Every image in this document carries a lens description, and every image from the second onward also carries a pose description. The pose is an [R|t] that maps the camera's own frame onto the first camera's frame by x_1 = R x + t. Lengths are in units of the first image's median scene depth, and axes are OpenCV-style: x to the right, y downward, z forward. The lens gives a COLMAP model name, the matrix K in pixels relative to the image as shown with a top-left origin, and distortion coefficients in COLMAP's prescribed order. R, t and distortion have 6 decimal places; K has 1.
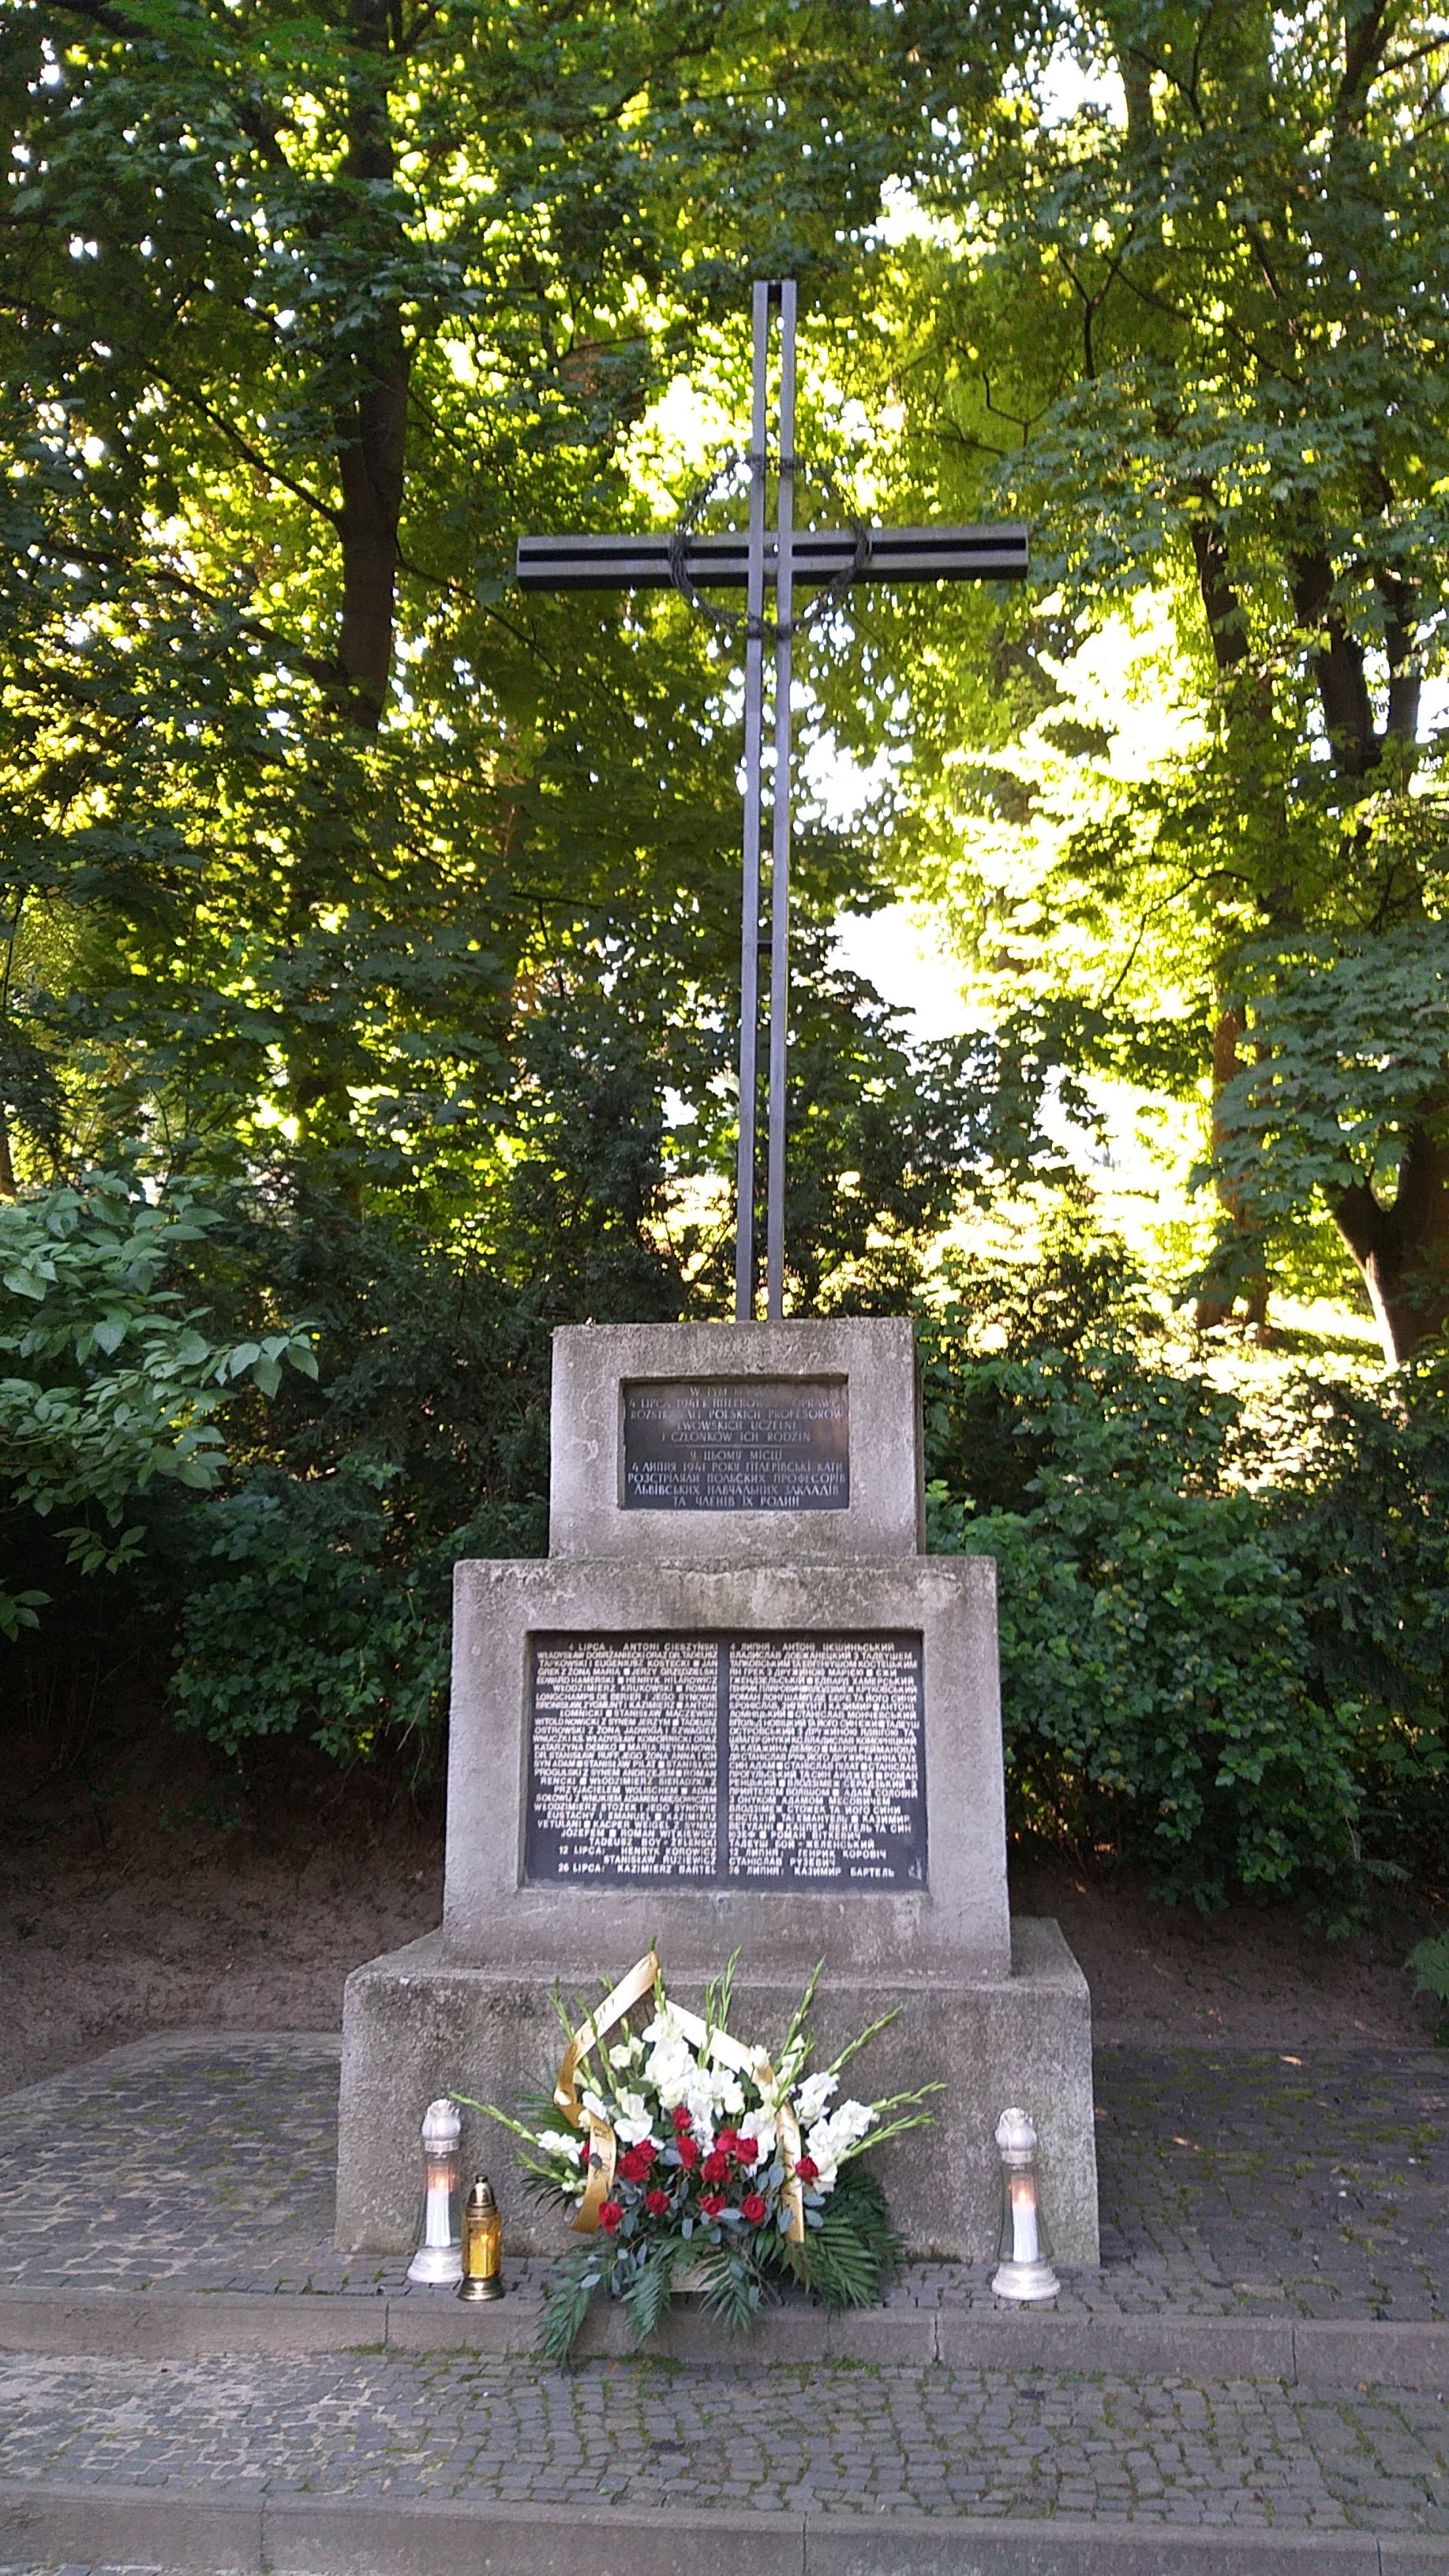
lens RADIAL K [[2026.3, 0, 730.5], [0, 2026.3, 1279.2], [0, 0, 1]] dist [0.160159, -0.250733]
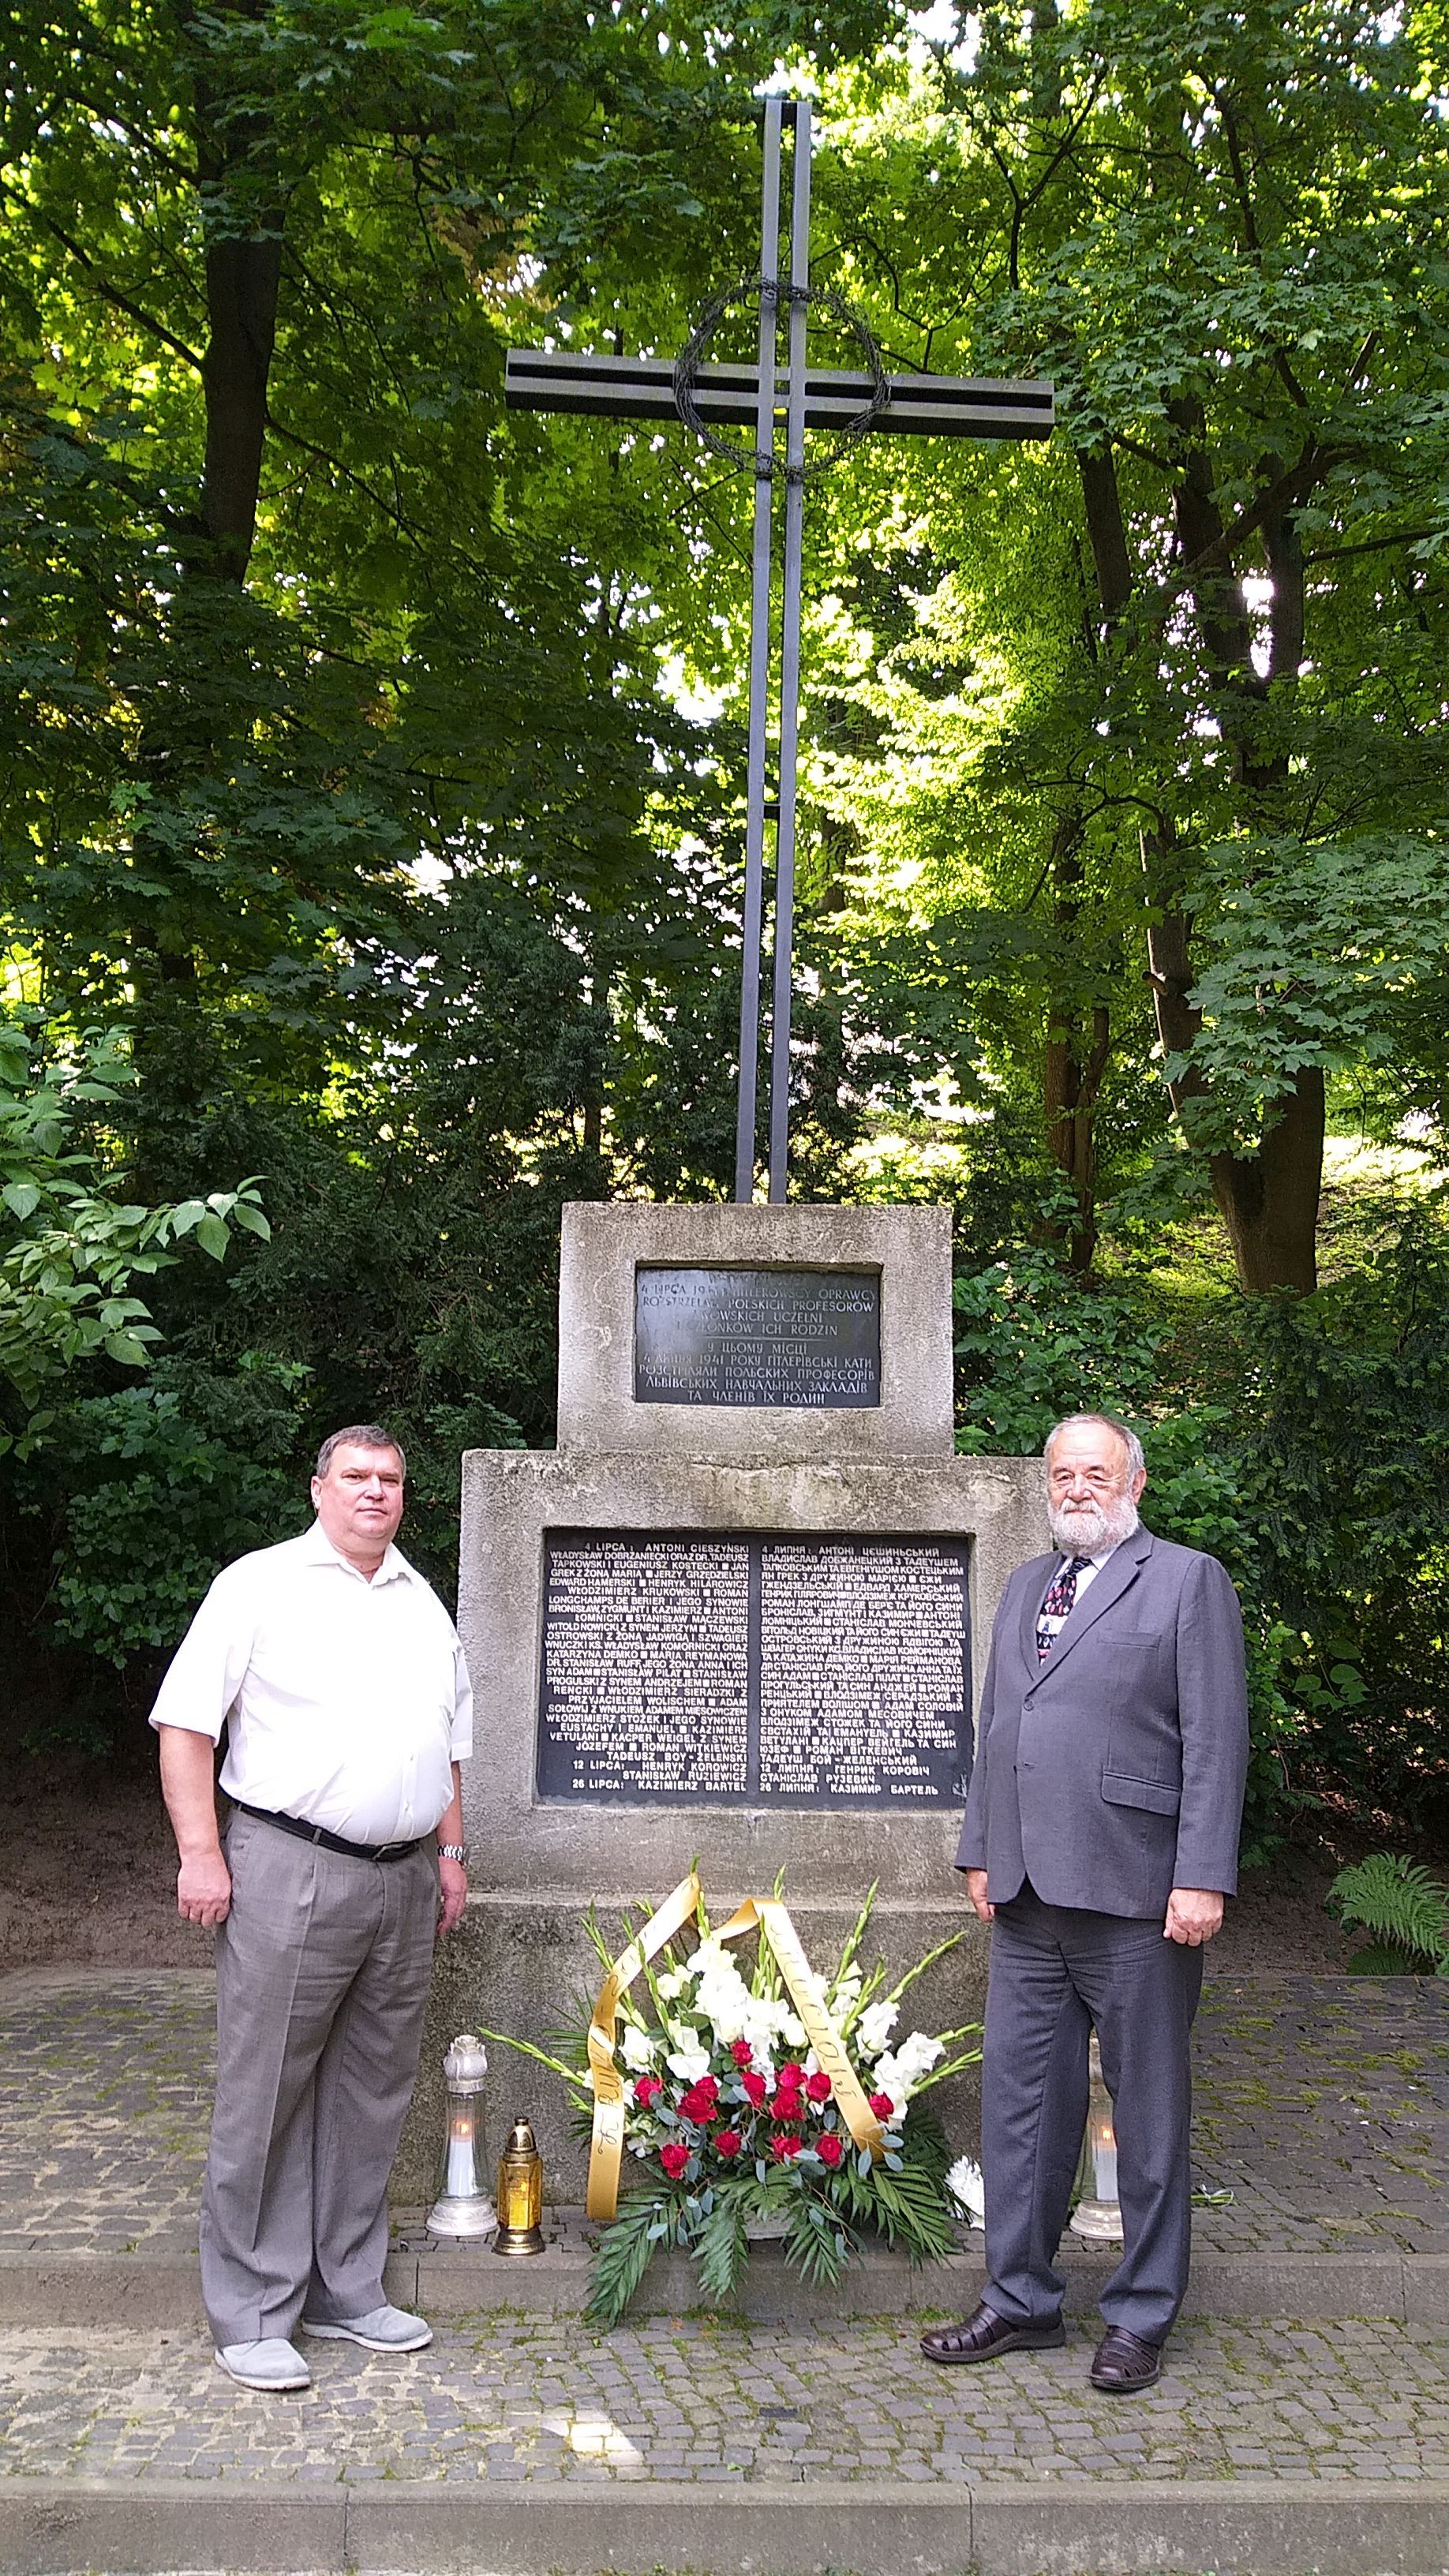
lens RADIAL K [[2022.8, 0, 767.5], [0, 2022.8, 1268.4], [0, 0, 1]] dist [0.161682, -0.258823]
pose [[0.990818, 0.037881, 0.129790, -0.131021], [-0.040656, 0.998996, 0.018798, 0.037684], [-0.128948, -0.023902, 0.991363, 0.092356]]
